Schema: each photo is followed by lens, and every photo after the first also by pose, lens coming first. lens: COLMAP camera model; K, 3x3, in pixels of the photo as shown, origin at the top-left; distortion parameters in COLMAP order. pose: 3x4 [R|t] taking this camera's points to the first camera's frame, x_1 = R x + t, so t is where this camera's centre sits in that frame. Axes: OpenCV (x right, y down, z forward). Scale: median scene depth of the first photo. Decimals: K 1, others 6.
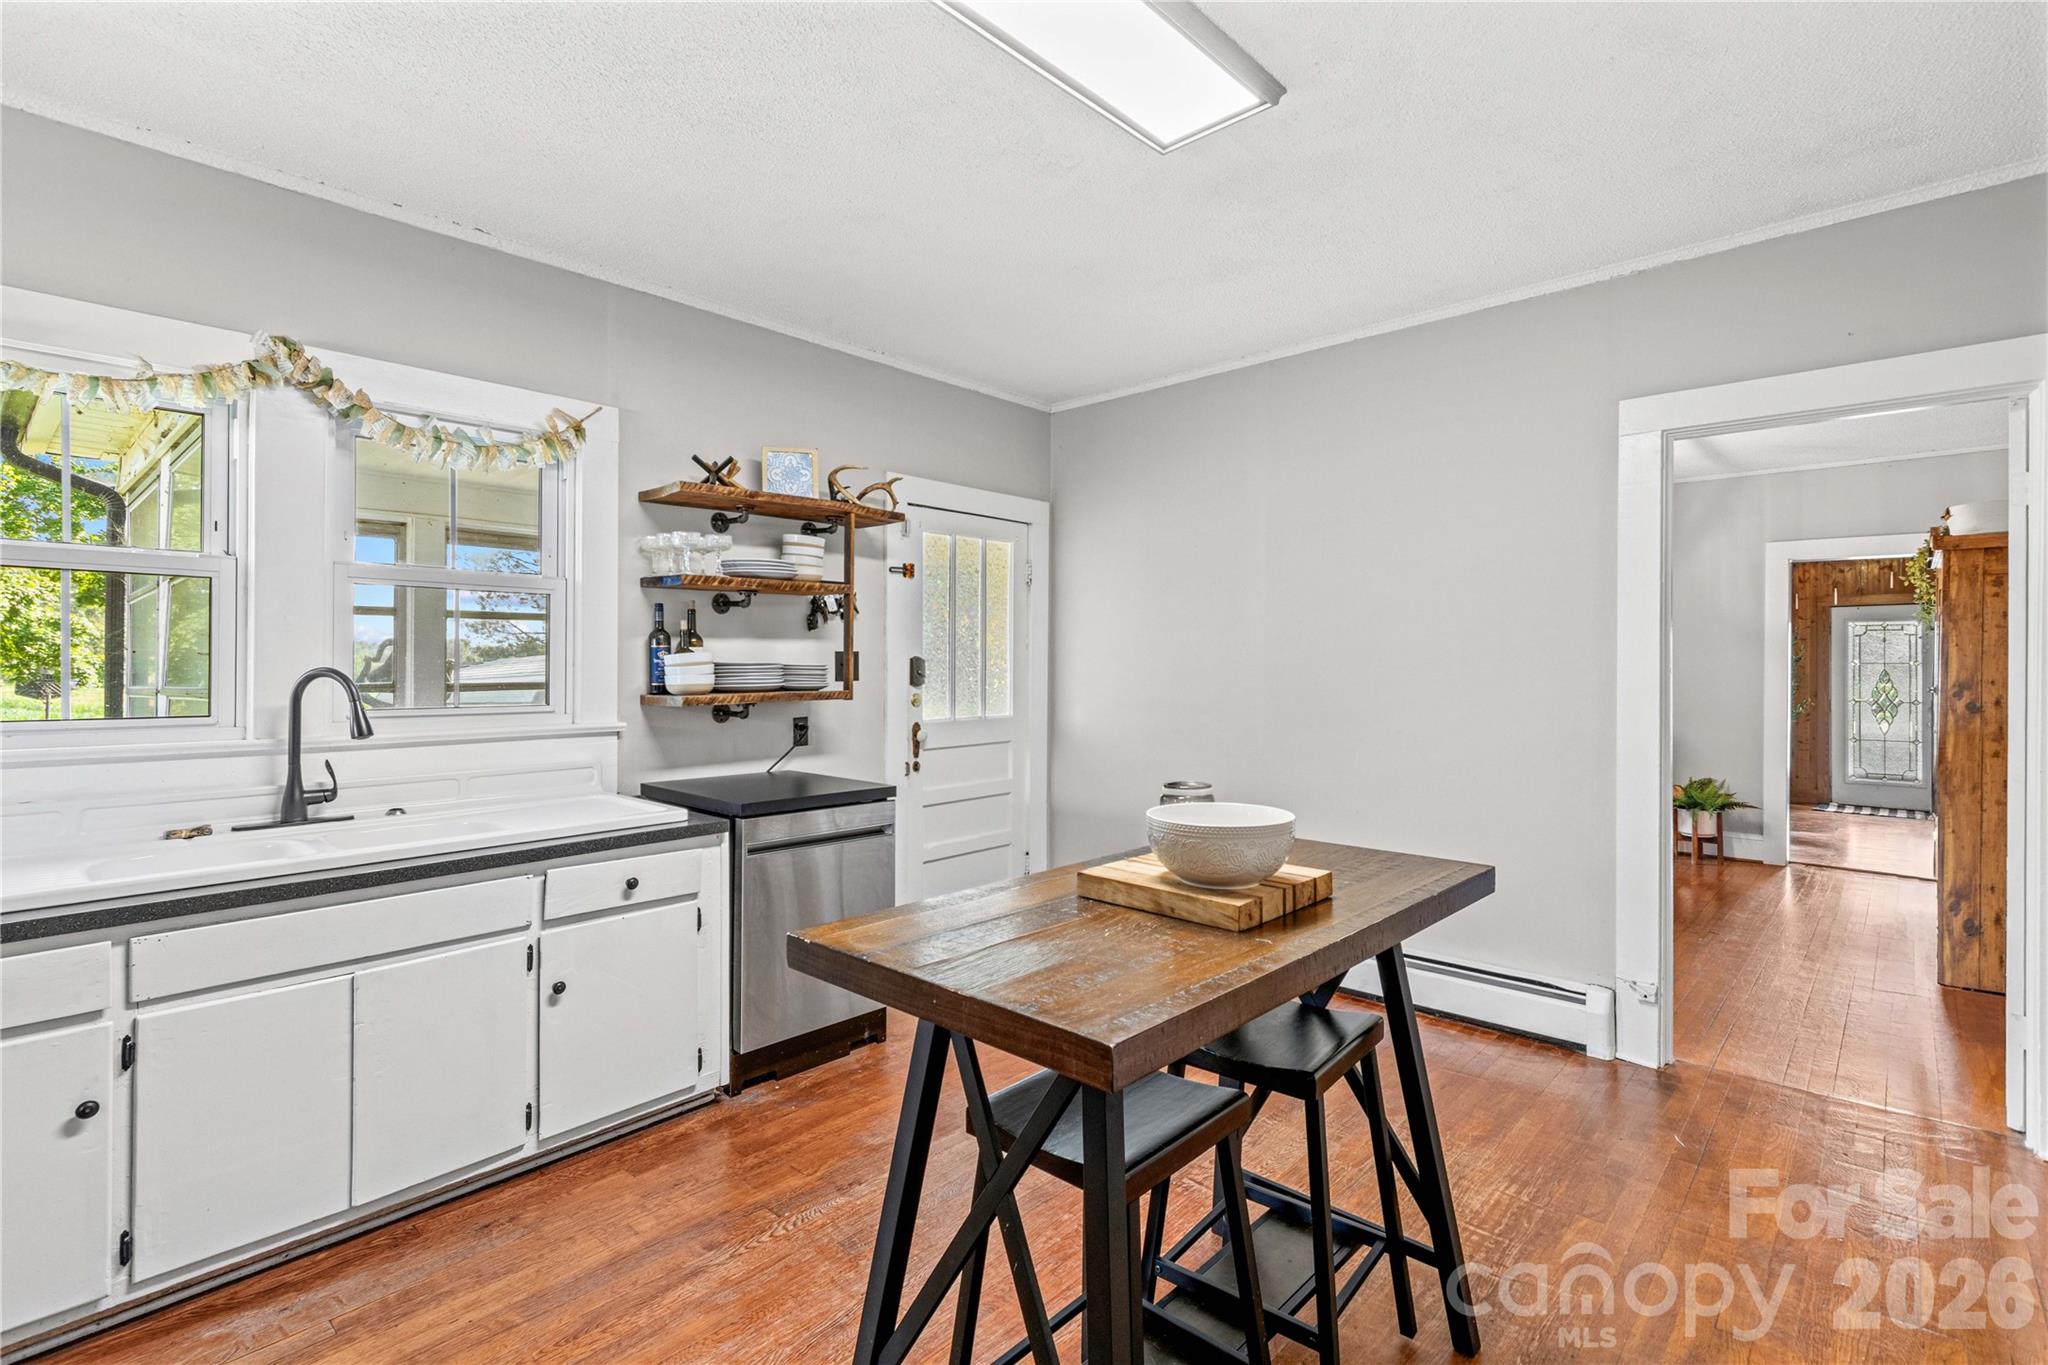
lens RADIAL K [[929.1, 0, 1060.3], [0, 929.1, 665.4], [0, 0, 1]] dist [0.014651, 0.000121]
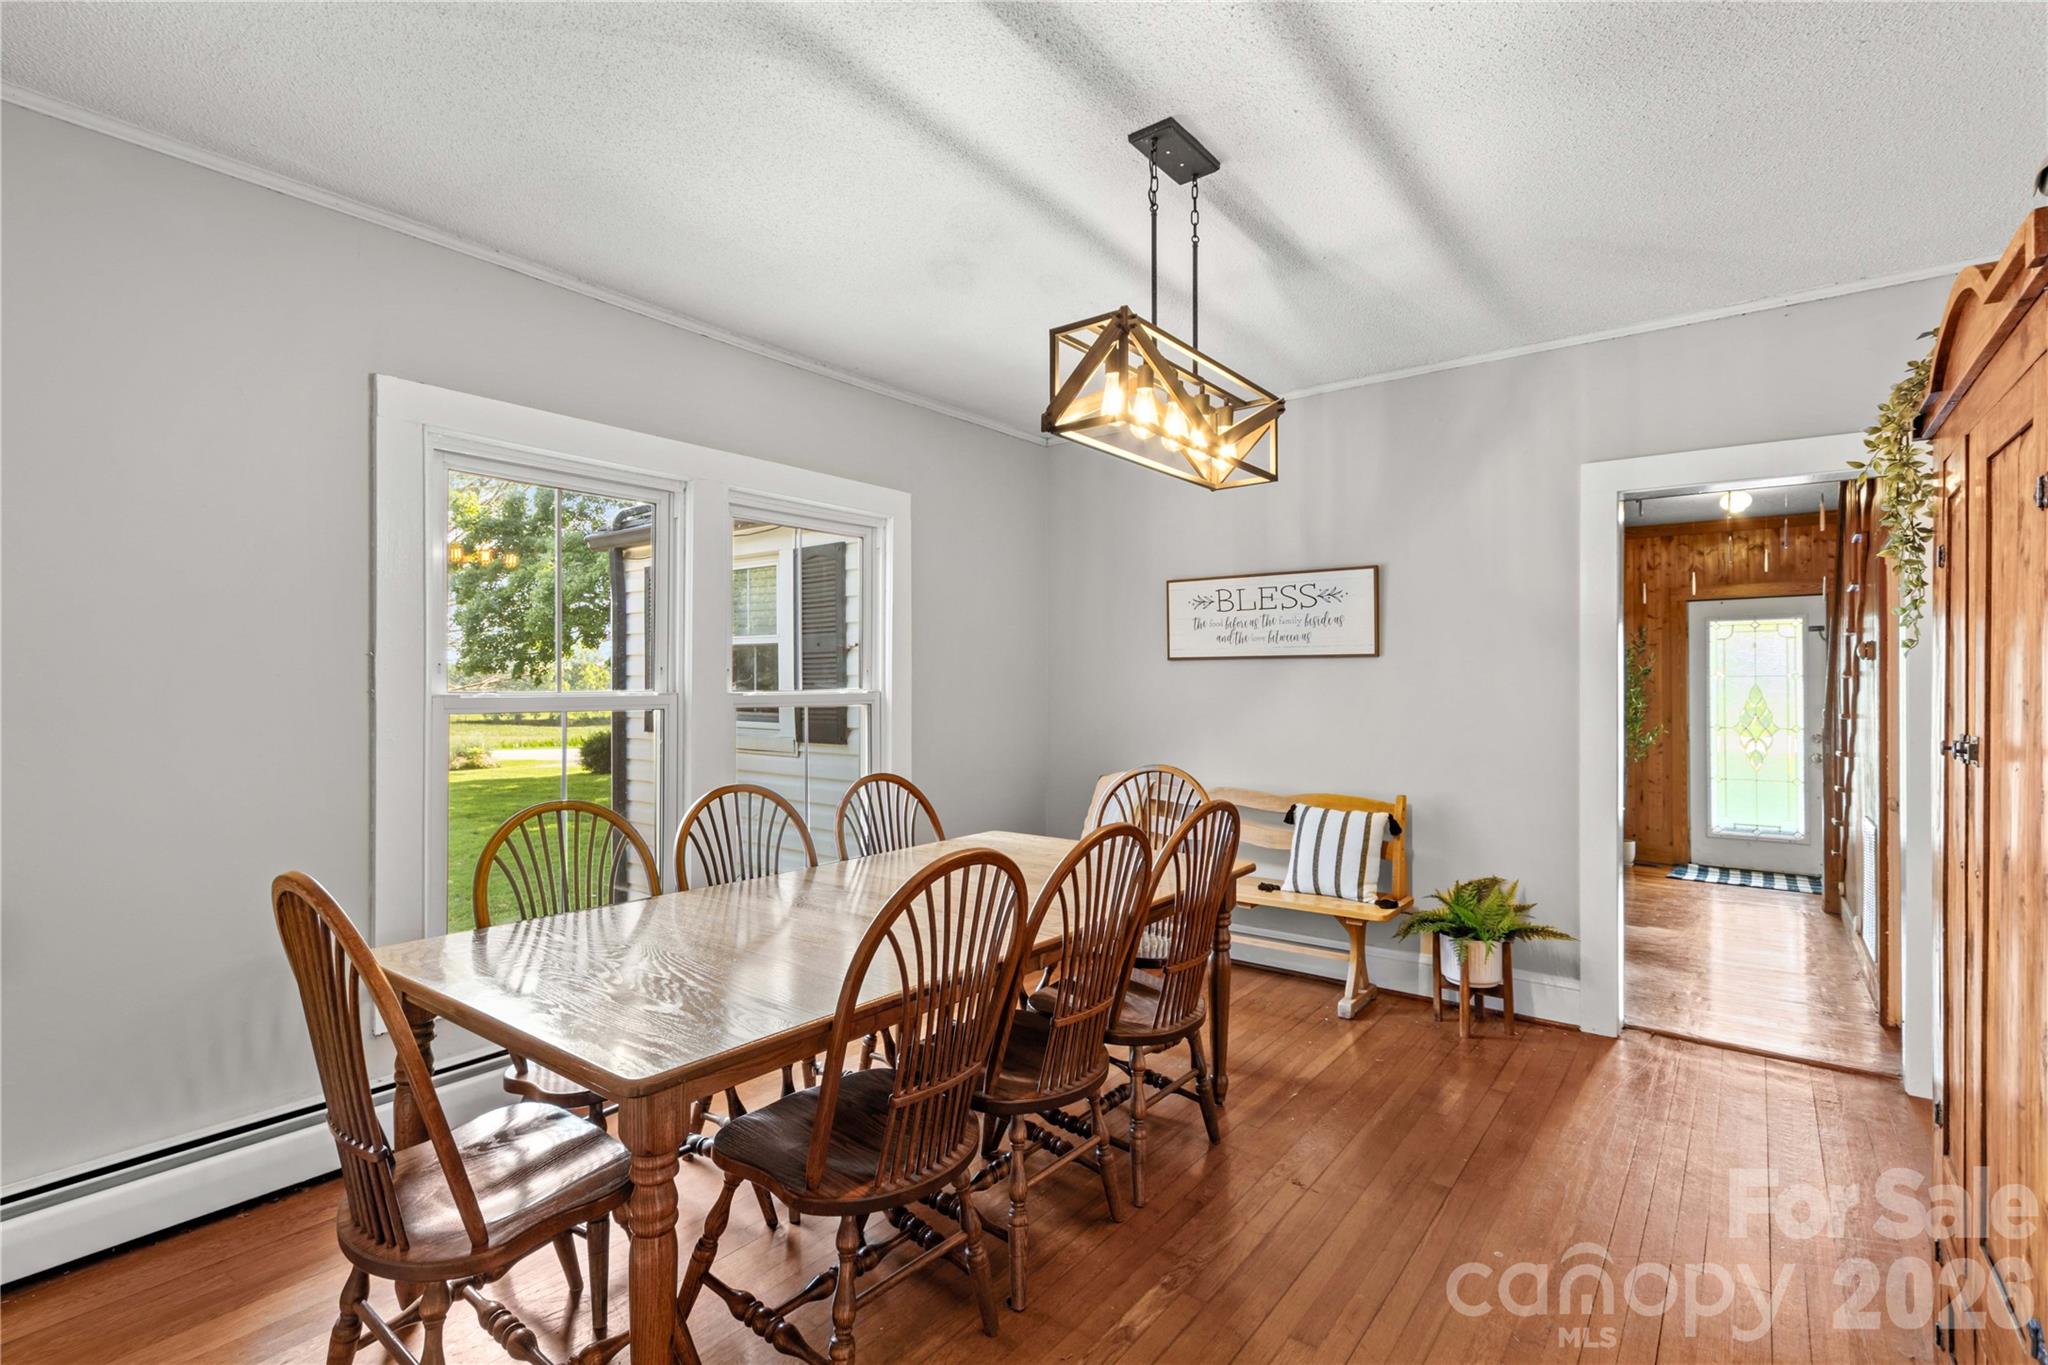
lens RADIAL K [[959.6, 0, 992.8], [0, 959.6, 683.9], [0, 0, 1]] dist [-0.000258, -0.000190]
pose [[0.998087, -0.007203, 0.061402, 0.345072], [0.007300, 0.999972, -0.001365, 0.000375], [-0.061391, 0.001811, 0.998112, 0.423003]]
